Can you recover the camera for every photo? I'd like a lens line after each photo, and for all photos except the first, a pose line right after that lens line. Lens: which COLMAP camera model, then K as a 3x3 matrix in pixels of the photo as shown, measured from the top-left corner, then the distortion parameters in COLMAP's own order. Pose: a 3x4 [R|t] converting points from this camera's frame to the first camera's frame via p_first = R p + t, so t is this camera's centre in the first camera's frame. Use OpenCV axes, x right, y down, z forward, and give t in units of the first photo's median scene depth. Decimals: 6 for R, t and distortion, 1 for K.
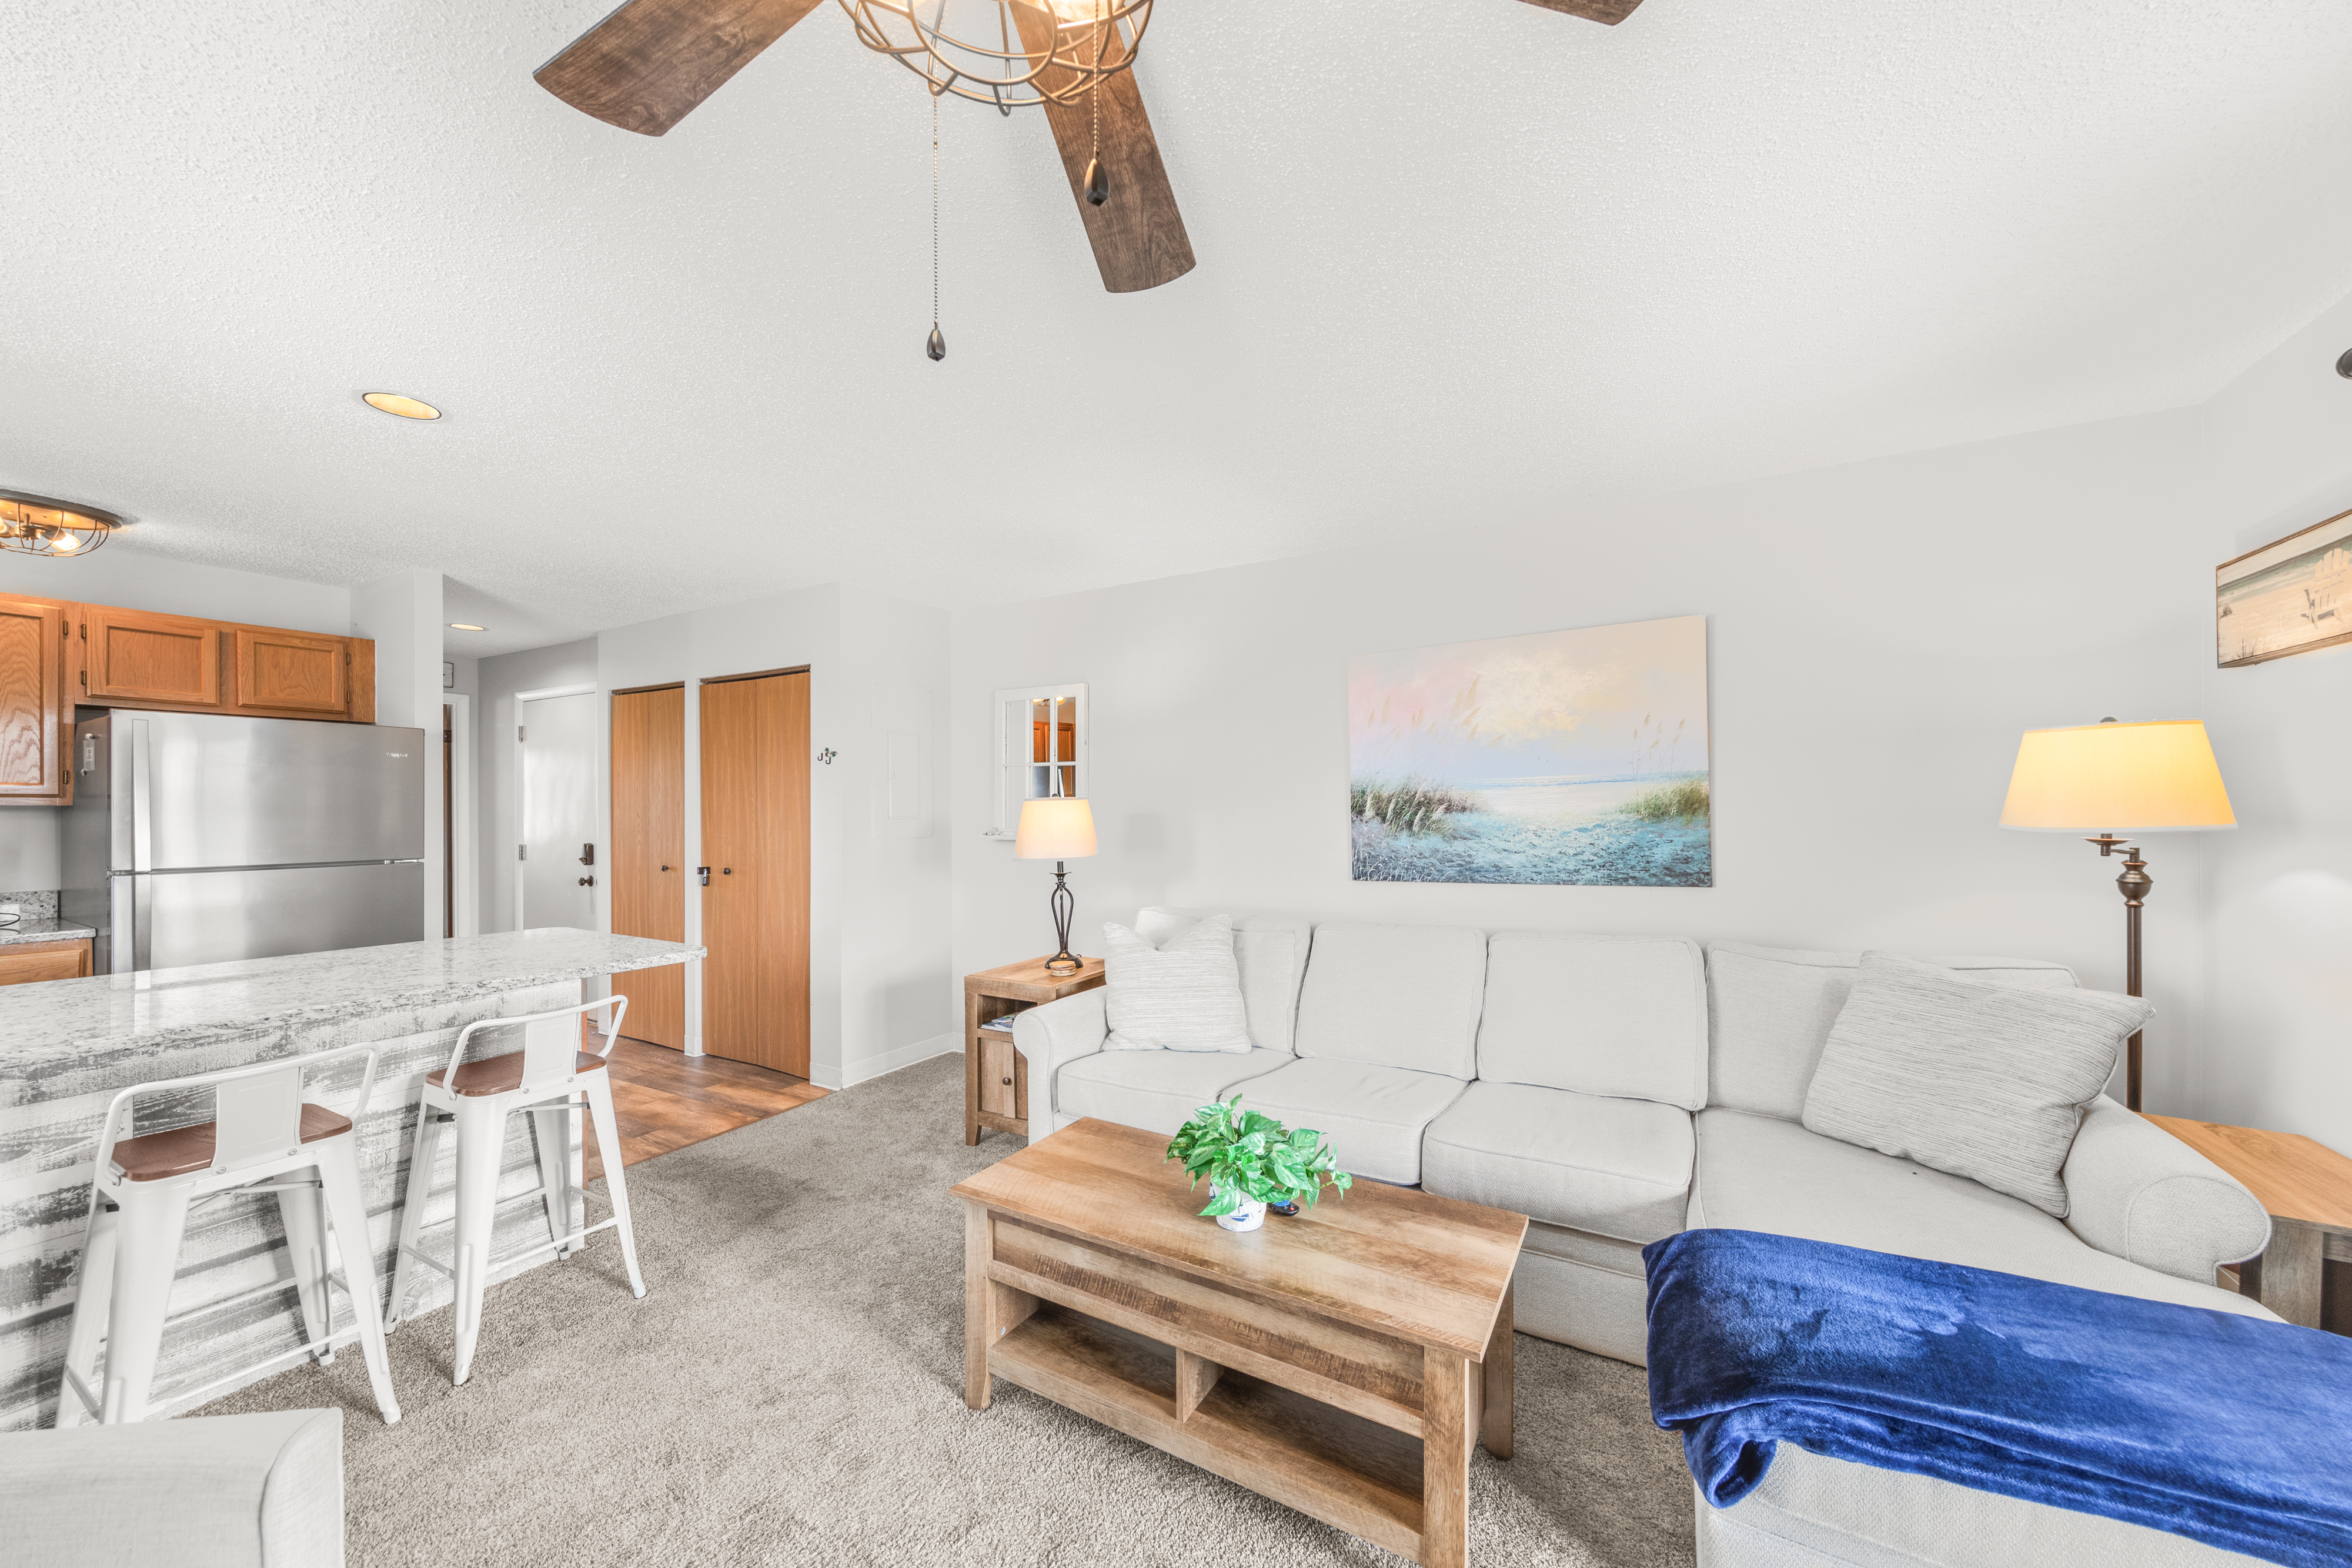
lens RADIAL K [[834.9, 0, 1183.9], [0, 834.9, 806.8], [0, 0, 1]] dist [0.007755, 0.000044]
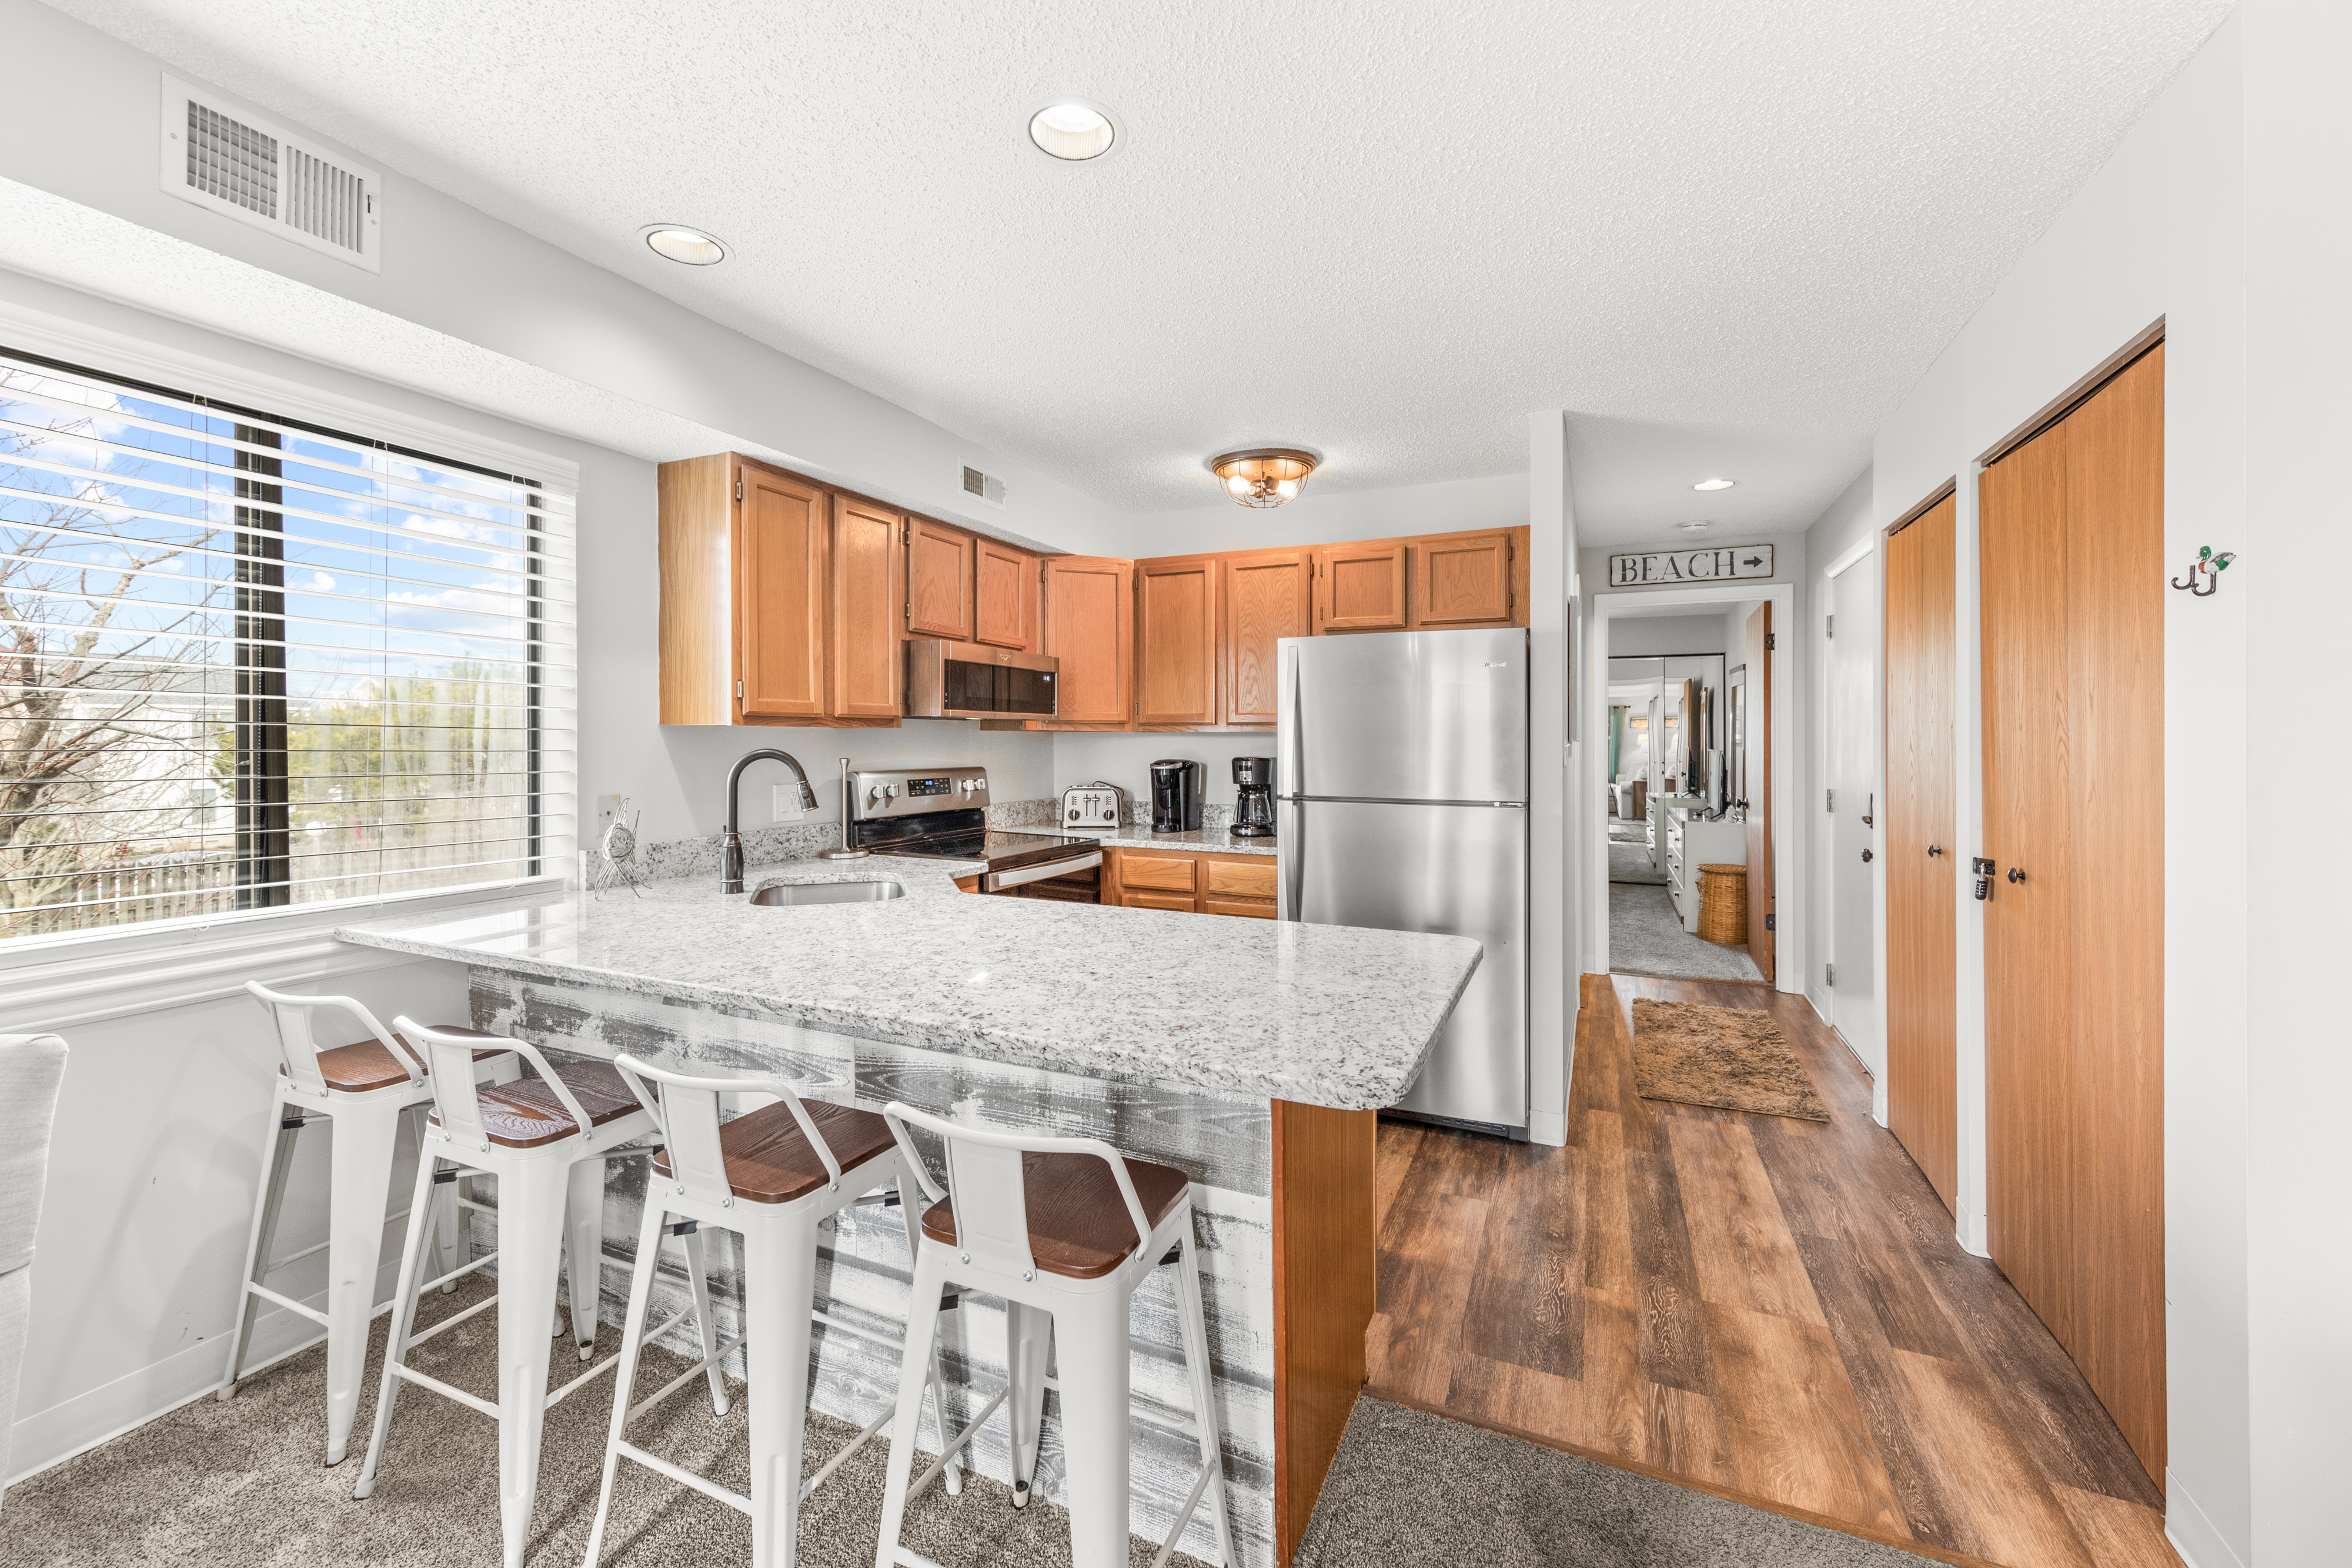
lens RADIAL K [[948.4, 0, 1181.2], [0, 948.4, 729.8], [0, 0, 1]] dist [0.000254, -0.000021]
pose [[0.081682, -0.007330, -0.996631, -0.108794], [-0.002315, 0.999969, -0.007545, 0.005981], [0.996656, 0.002924, 0.081662, 0.705108]]
